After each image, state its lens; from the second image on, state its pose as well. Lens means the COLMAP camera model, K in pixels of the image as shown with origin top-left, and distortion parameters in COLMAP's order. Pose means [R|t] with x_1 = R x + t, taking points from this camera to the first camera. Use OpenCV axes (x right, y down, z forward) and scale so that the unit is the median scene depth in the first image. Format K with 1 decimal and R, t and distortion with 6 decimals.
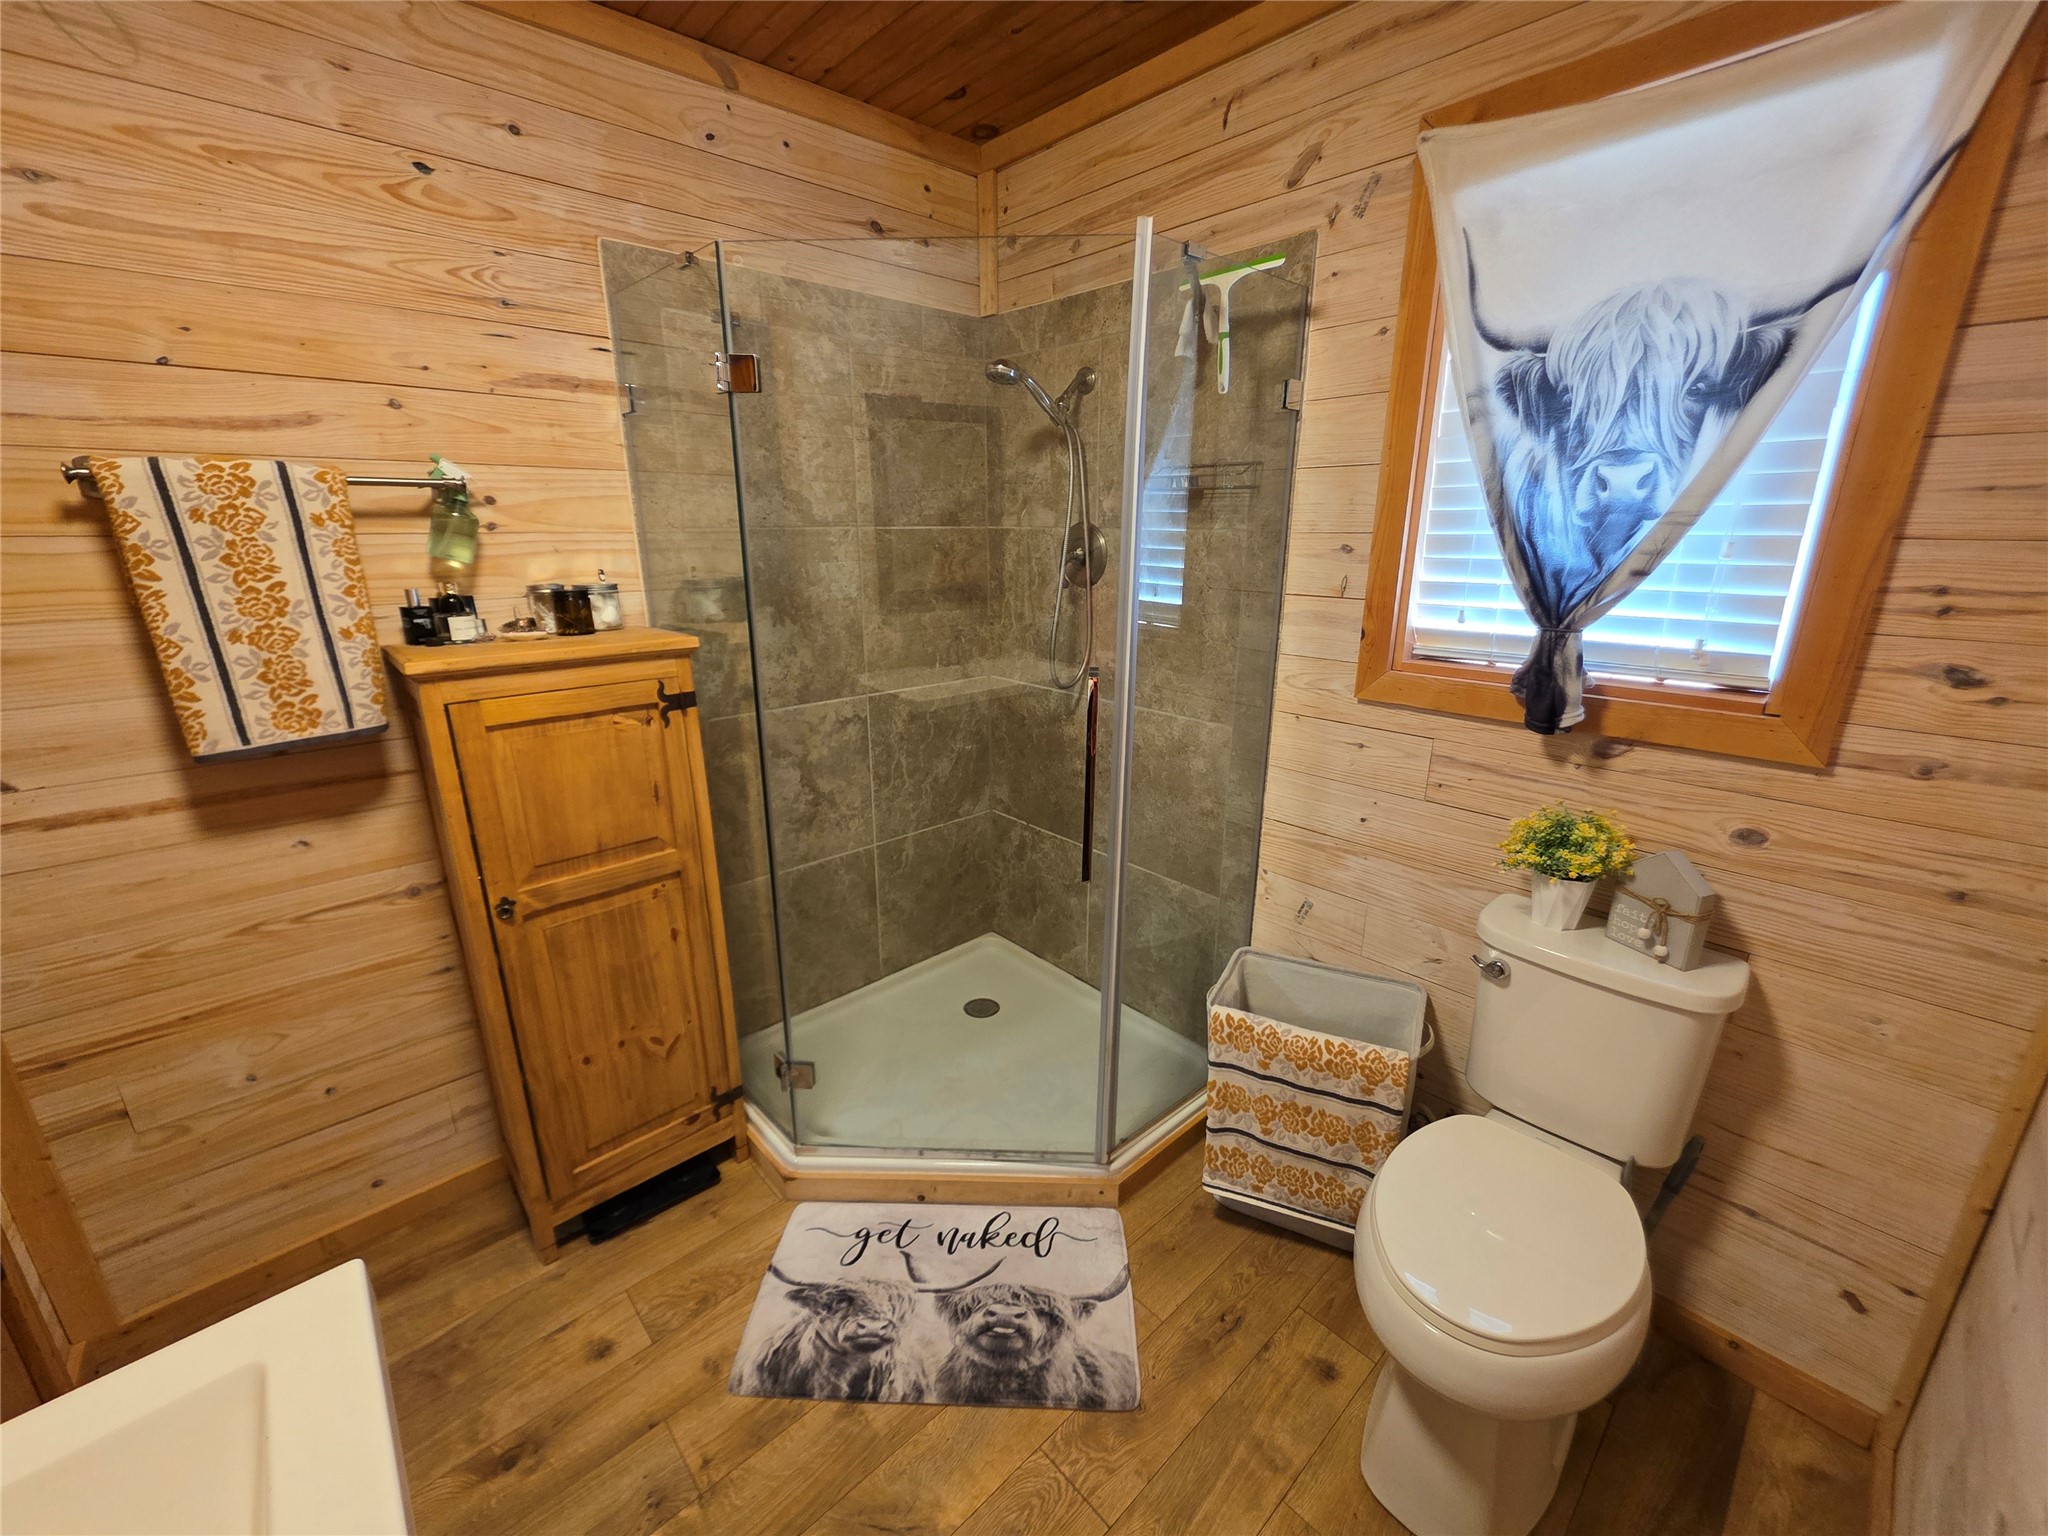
lens RADIAL K [[820.0, 0, 1027.4], [0, 820.0, 773.5], [0, 0, 1]] dist [0.000669, -0.000498]
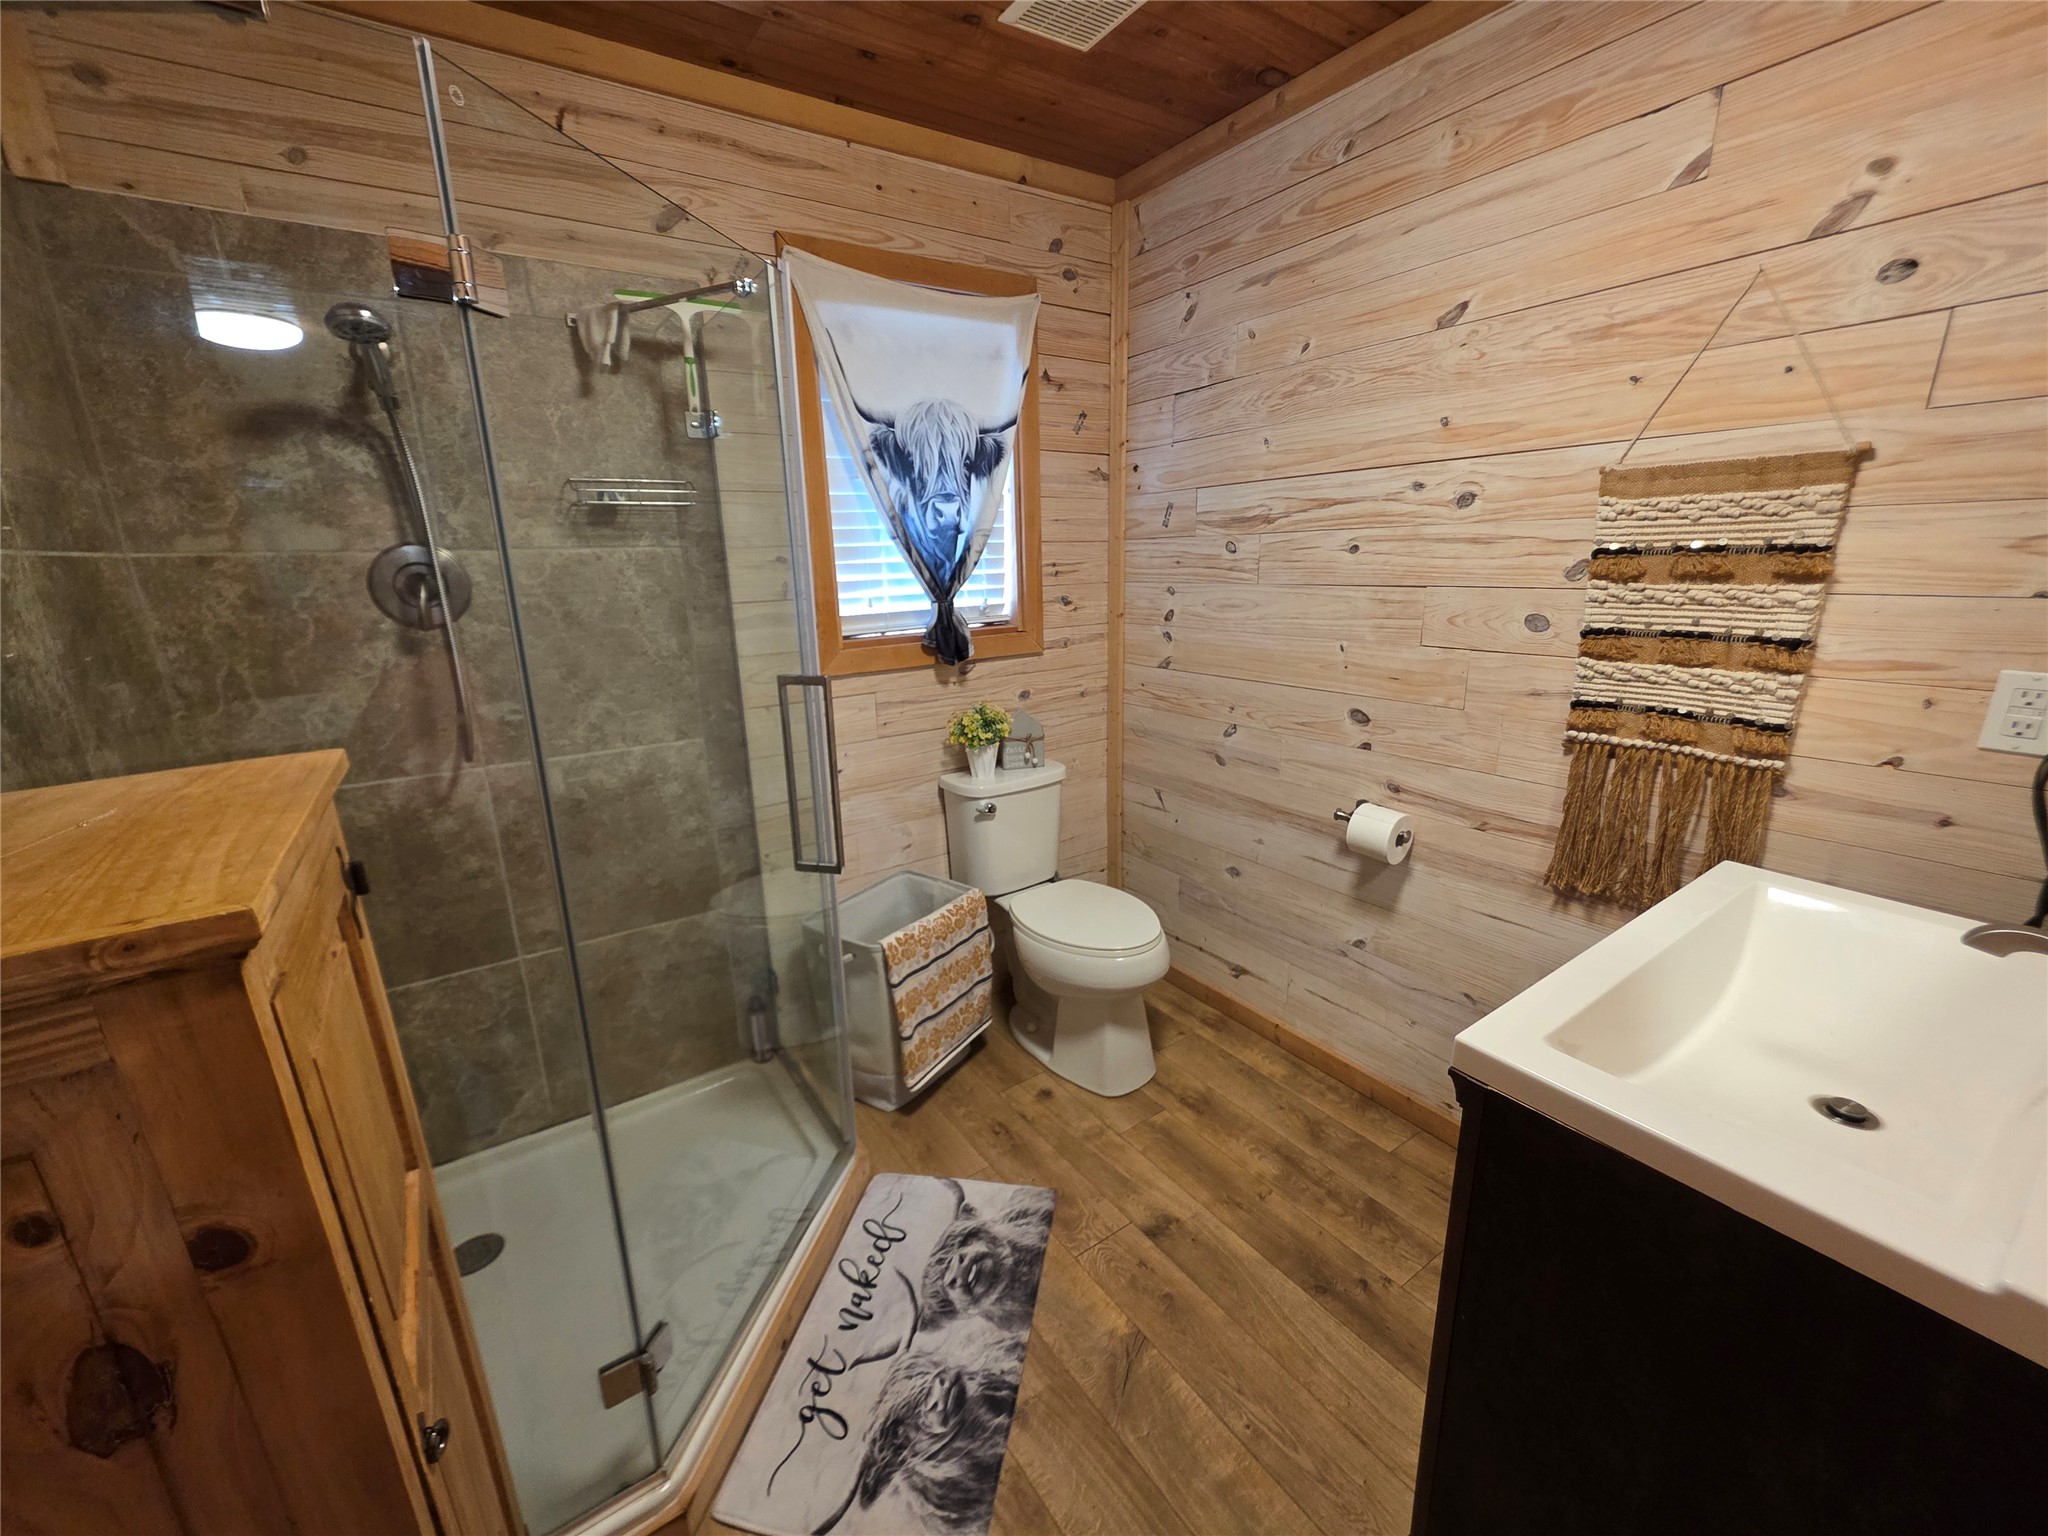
lens RADIAL K [[820.0, 0, 1028.2], [0, 820.0, 771.3], [0, 0, 1]] dist [0.000669, -0.000498]
pose [[0.144025, -0.265822, 0.953203, -0.892678], [0.310205, 0.926823, 0.211595, -0.142897], [-0.939697, 0.265213, 0.215945, 0.534881]]
